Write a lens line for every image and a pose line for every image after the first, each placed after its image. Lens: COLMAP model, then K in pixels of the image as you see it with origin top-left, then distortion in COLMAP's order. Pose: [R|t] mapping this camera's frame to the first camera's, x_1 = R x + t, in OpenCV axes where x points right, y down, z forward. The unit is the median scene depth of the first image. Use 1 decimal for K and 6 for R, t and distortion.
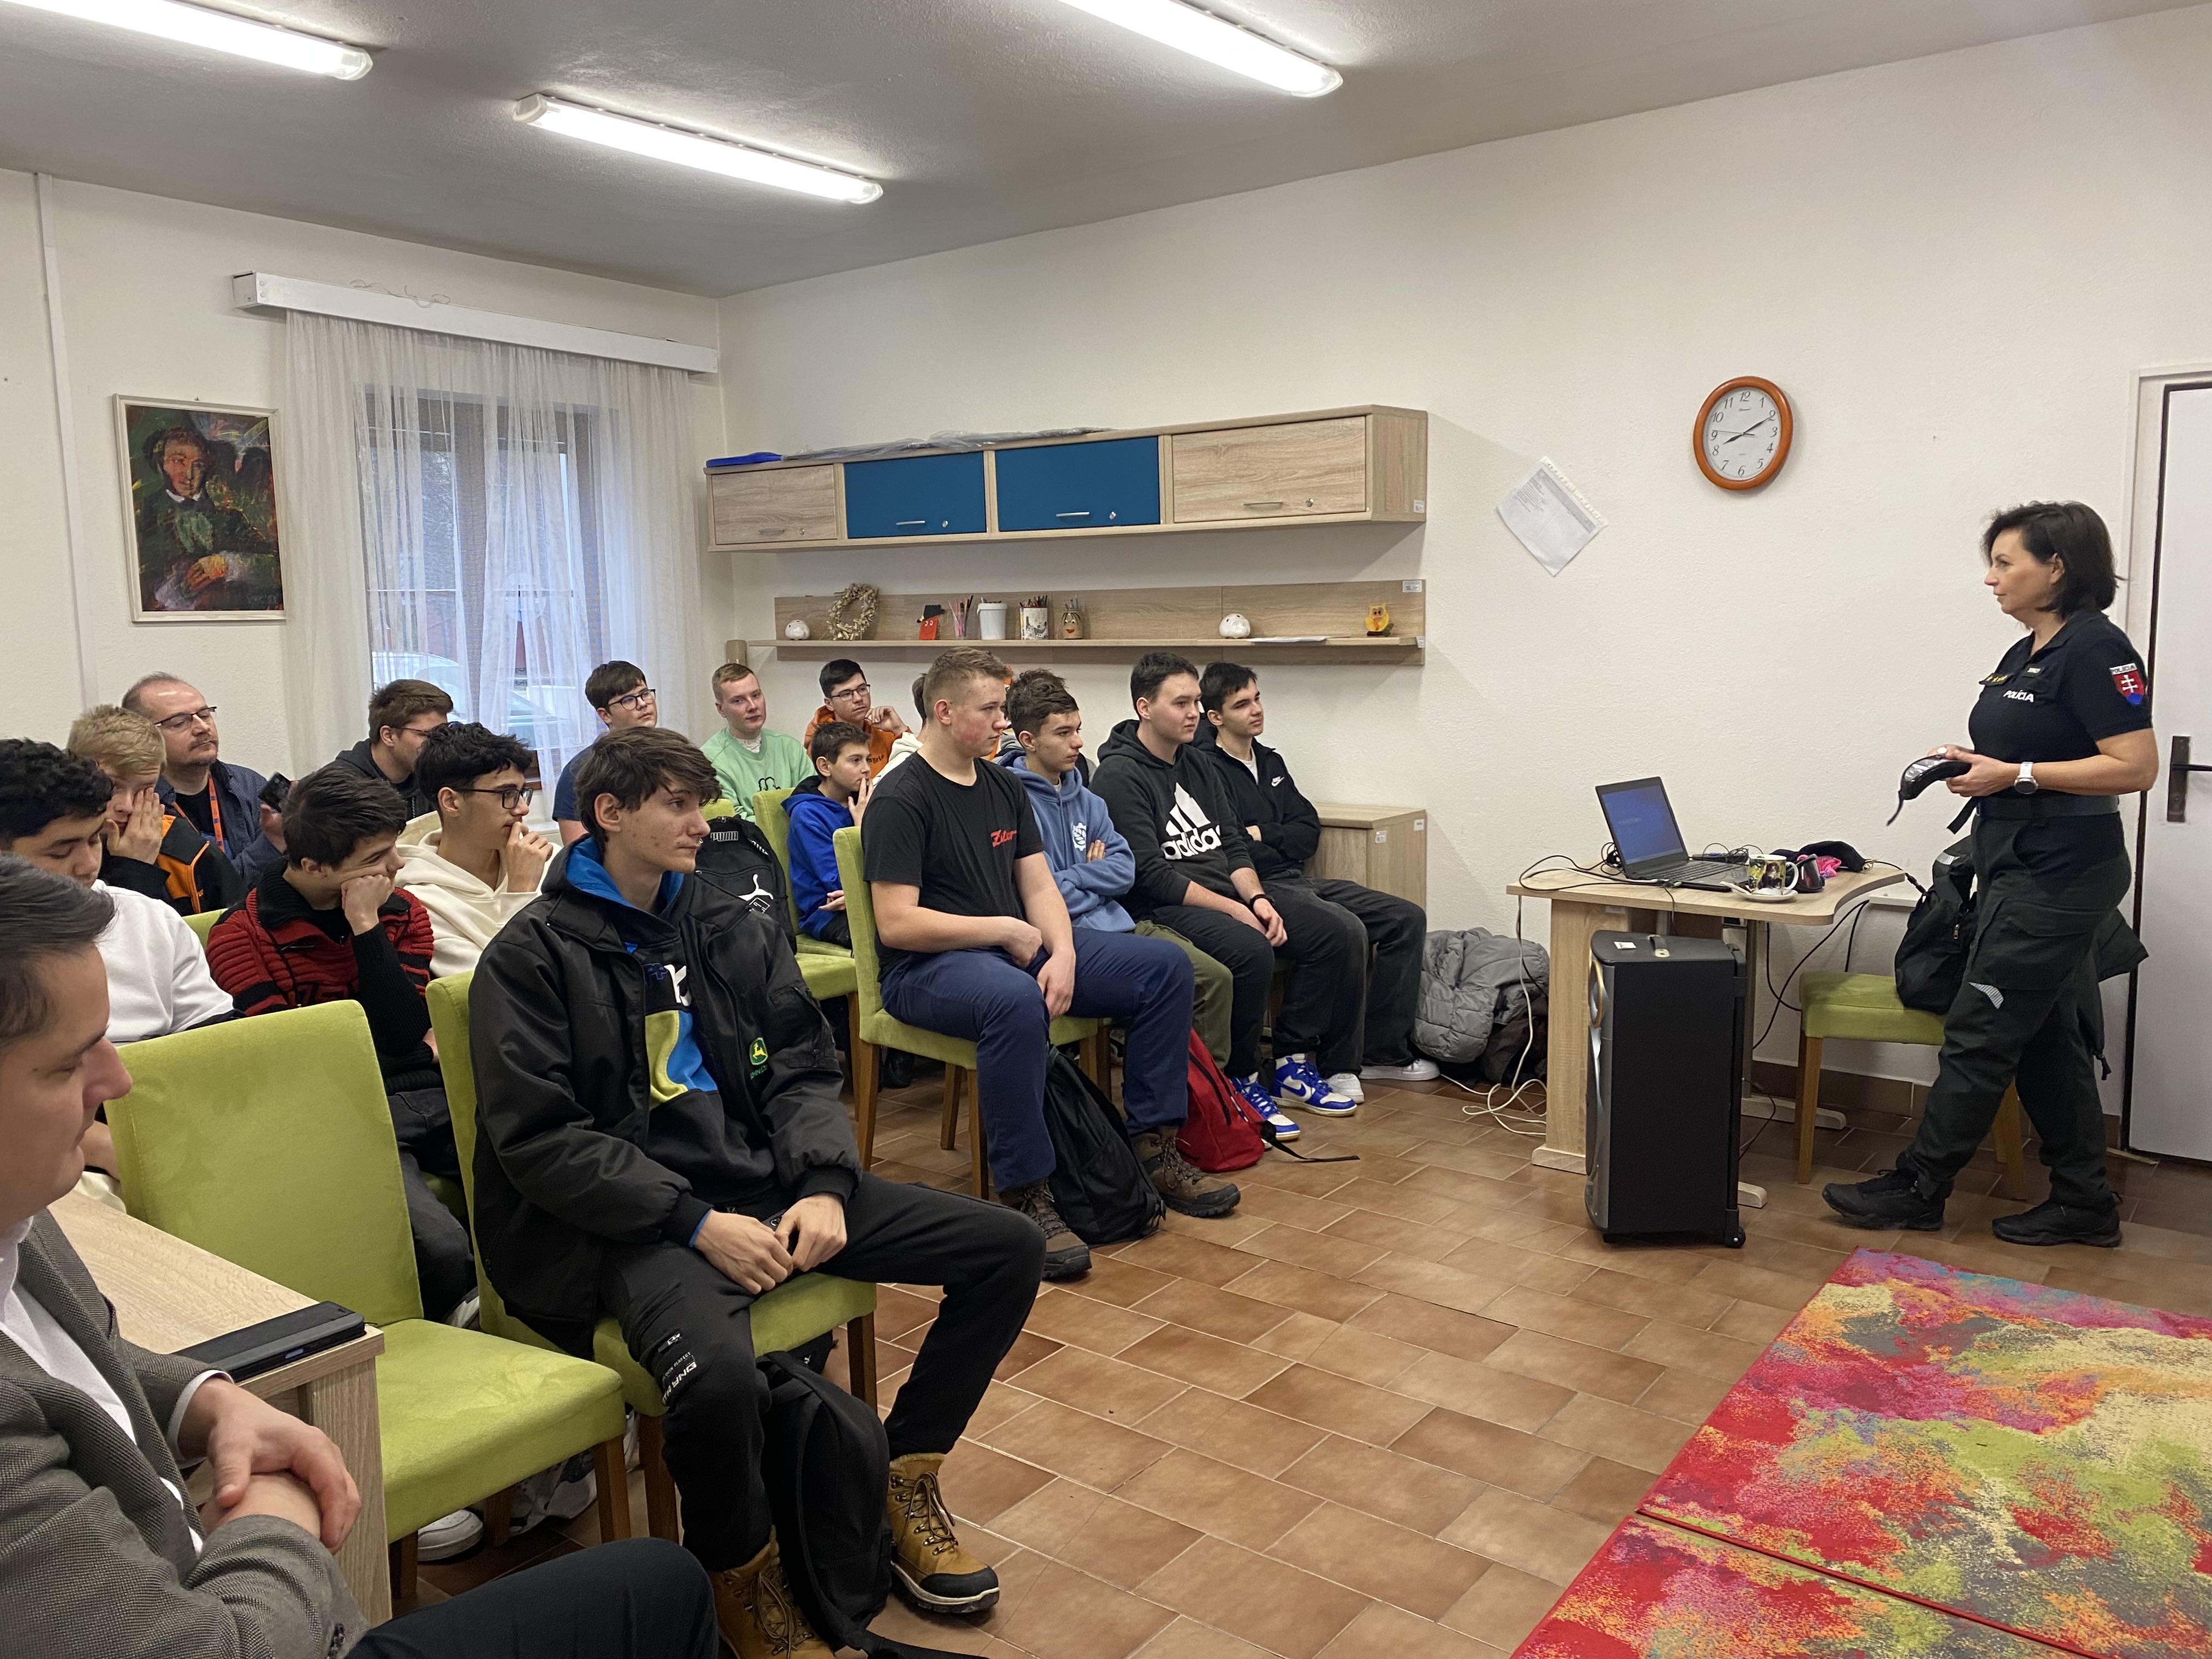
lens RADIAL K [[1675.1, 0, 1113.9], [0, 1675.1, 836.6], [0, 0, 1]] dist [0.067798, -0.060823]
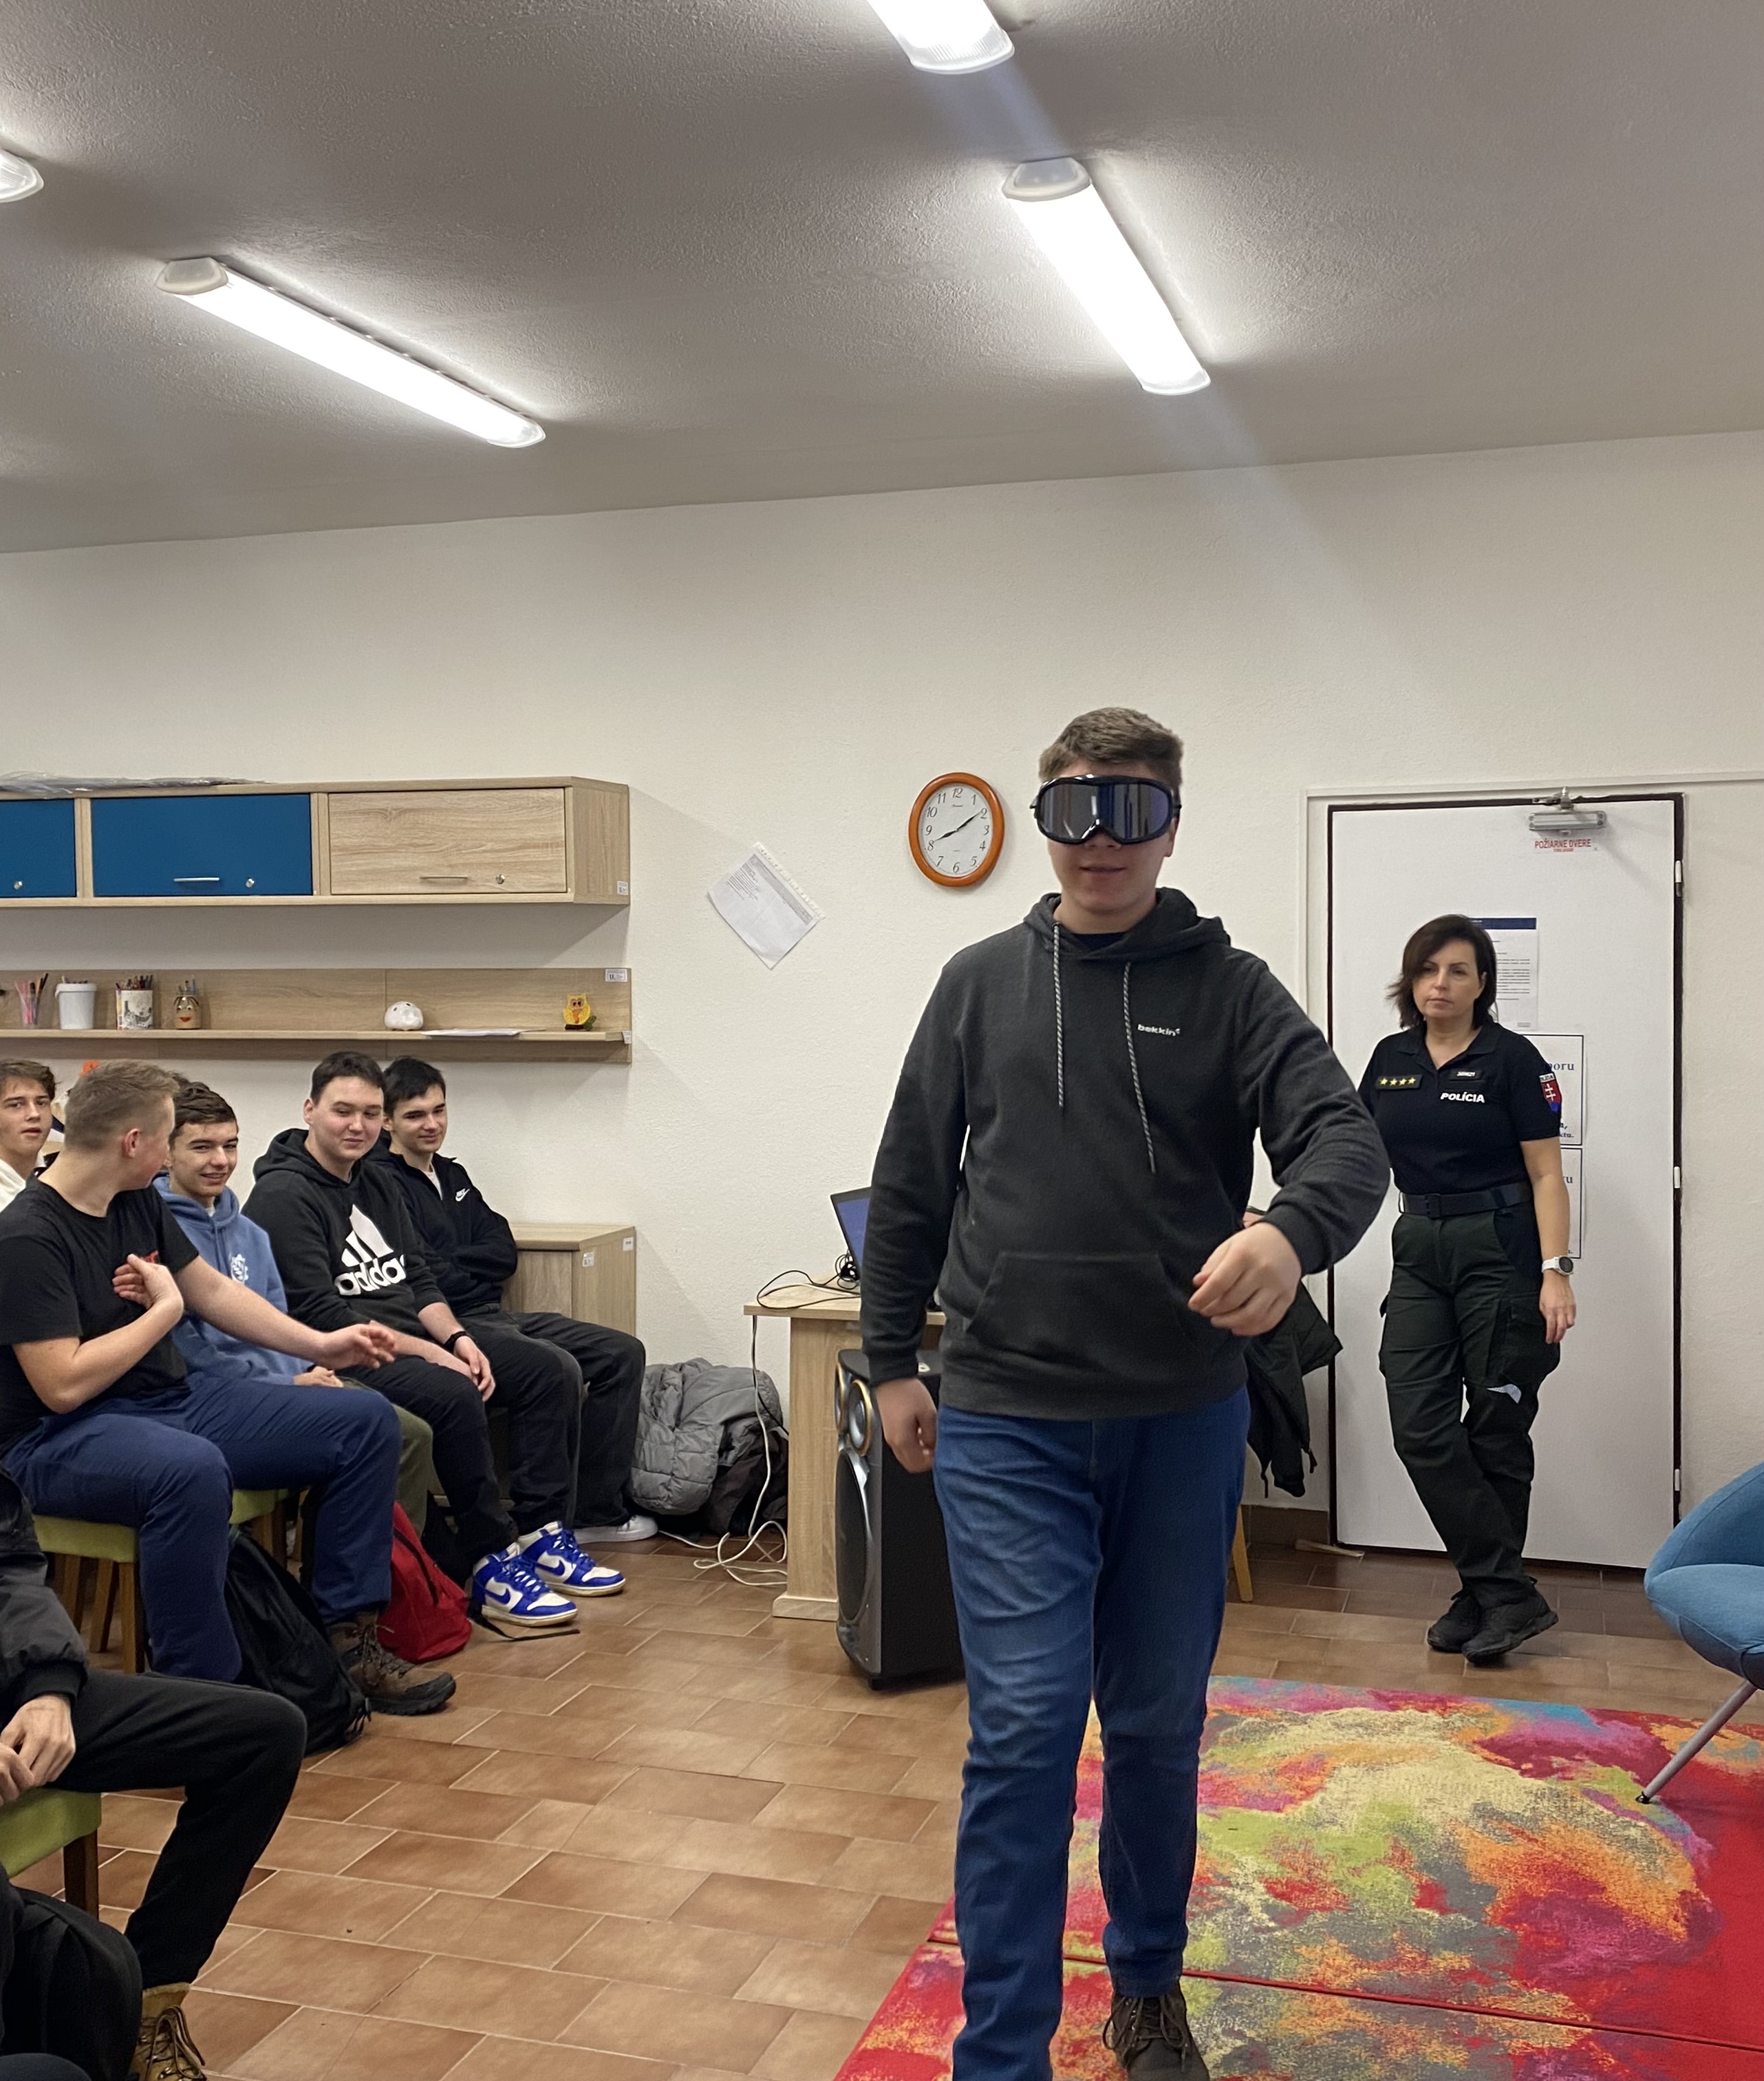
lens RADIAL K [[2126.3, 0, 910.2], [0, 2126.3, 1066.9], [0, 0, 1]] dist [0.066816, 0.000000]
pose [[0.938264, -0.000601, 0.345919, -0.069753], [0.032871, 0.995628, -0.087430, 0.002916], [-0.344354, 0.093403, 0.934182, -0.107674]]
